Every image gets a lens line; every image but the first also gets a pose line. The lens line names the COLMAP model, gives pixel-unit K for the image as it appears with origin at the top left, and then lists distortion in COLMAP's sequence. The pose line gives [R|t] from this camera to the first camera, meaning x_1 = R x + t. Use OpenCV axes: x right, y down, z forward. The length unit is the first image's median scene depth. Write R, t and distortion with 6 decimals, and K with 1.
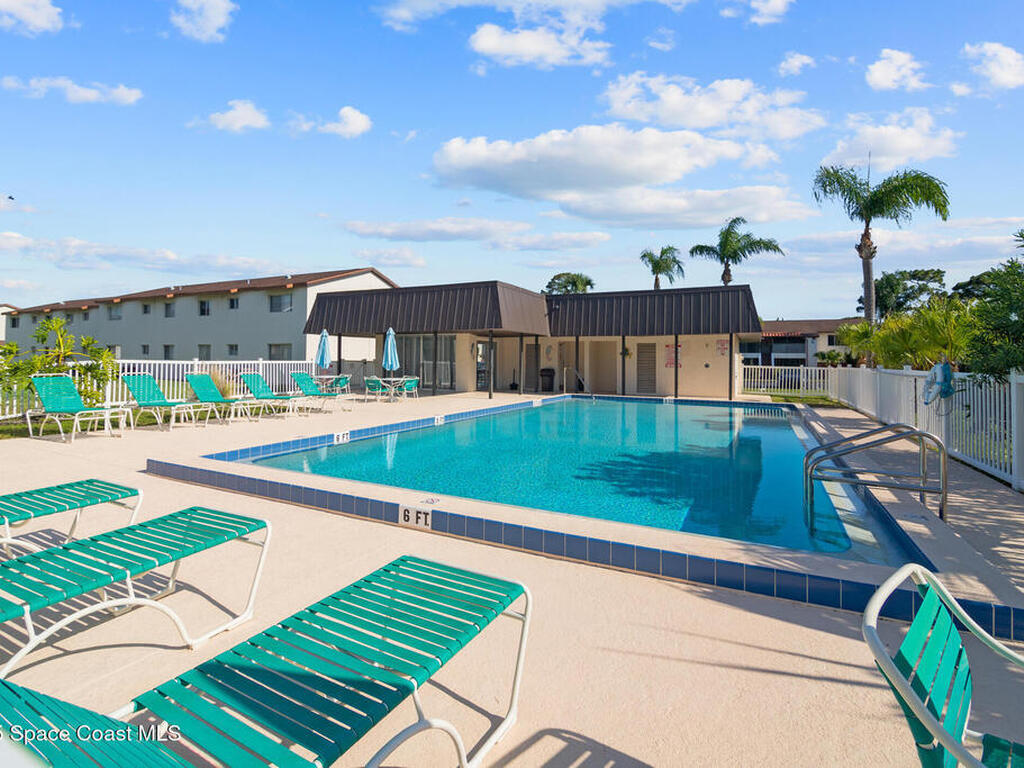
lens RADIAL K [[486.8, 0, 519.9], [0, 486.8, 366.2], [0, 0, 1]] dist [-0.030009, 0.000325]
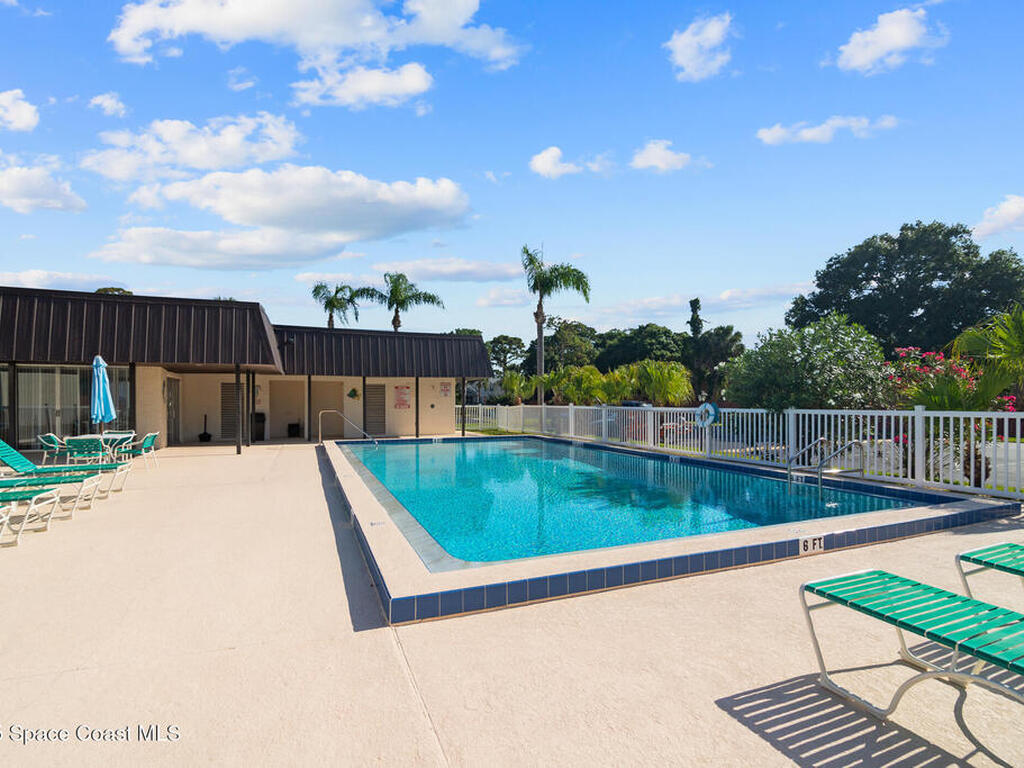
lens RADIAL K [[486.8, 0, 519.9], [0, 486.8, 366.2], [0, 0, 1]] dist [-0.030009, 0.000325]
pose [[0.673270, 0.043946, 0.738090, -0.294587], [0.017823, 0.996978, -0.075617, -0.005327], [-0.739182, 0.064066, 0.670452, 0.143229]]
